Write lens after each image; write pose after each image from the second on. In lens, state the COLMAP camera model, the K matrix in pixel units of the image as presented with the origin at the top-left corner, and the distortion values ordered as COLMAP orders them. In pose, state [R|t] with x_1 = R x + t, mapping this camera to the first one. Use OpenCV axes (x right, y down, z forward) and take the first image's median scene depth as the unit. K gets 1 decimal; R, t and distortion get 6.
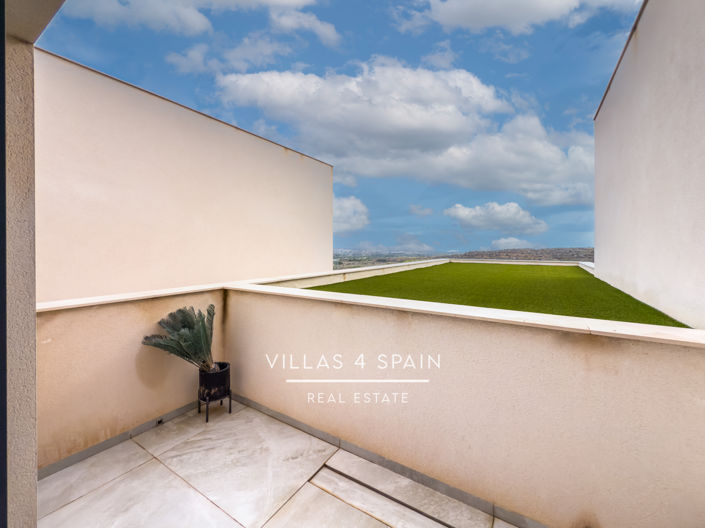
lens RADIAL K [[286.4, 0, 354.6], [0, 286.4, 263.7], [0, 0, 1]] dist [-0.000569, -0.000164]
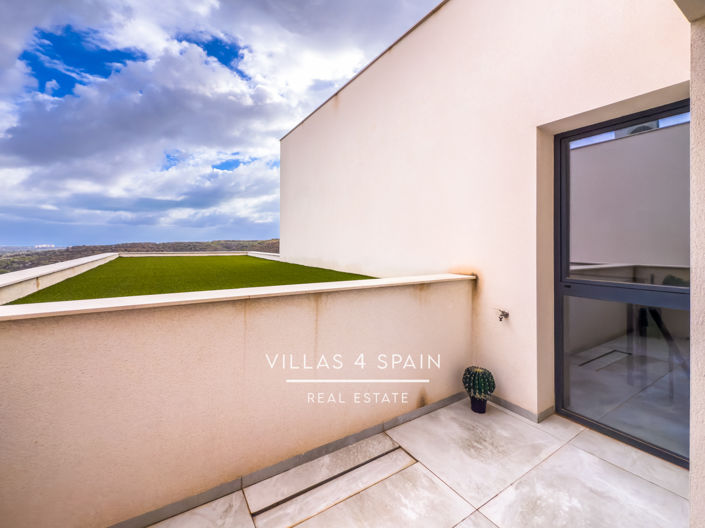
lens RADIAL K [[286.4, 0, 354.4], [0, 286.4, 260.8], [0, 0, 1]] dist [-0.000569, -0.000164]
pose [[0.471353, -0.059423, 0.879941, -0.610950], [0.046862, 0.998006, 0.042294, 0.016978], [-0.880699, 0.021300, 0.473197, 0.399892]]
